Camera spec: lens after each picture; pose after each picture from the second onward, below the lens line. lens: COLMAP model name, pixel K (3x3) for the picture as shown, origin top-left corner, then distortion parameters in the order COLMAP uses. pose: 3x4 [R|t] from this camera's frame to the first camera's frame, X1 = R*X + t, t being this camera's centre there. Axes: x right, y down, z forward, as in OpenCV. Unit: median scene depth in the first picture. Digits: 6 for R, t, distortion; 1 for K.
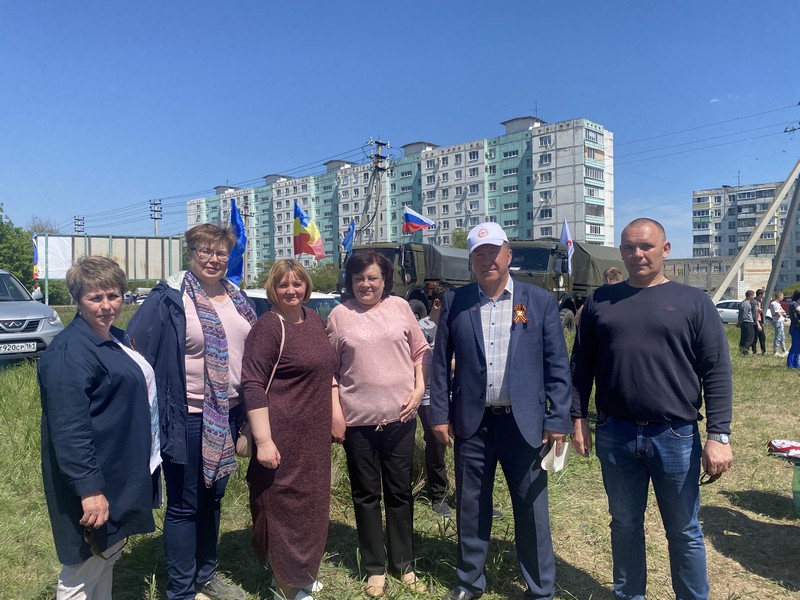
lens RADIAL K [[624.0, 0, 399.4], [0, 624.0, 301.3], [0, 0, 1]] dist [0.077116, -0.097675]
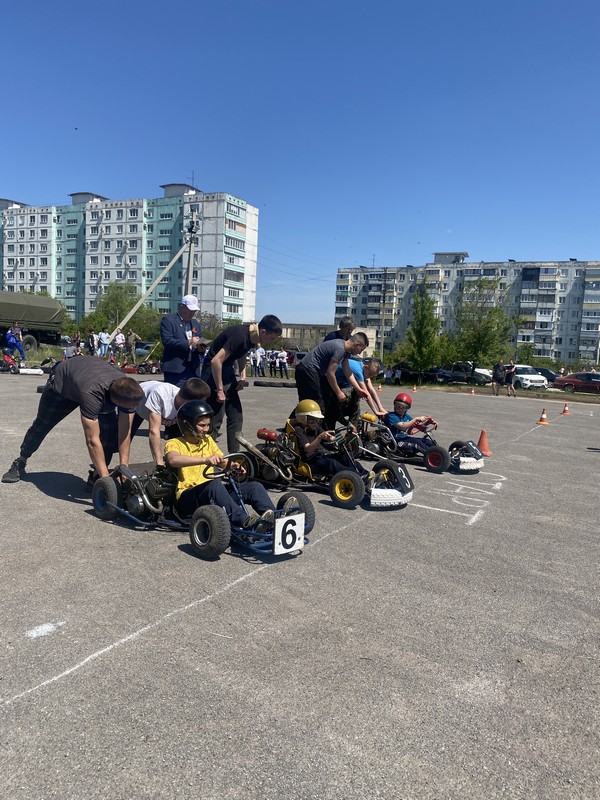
lens RADIAL K [[624.0, 0, 297.1], [0, 624.0, 395.8], [0, 0, 1]] dist [0.077116, -0.097675]
pose [[0.959620, 0.042116, 0.278129, 0.100878], [-0.057972, 0.997113, 0.049030, 0.010699], [-0.275262, -0.063174, 0.959291, -0.131565]]
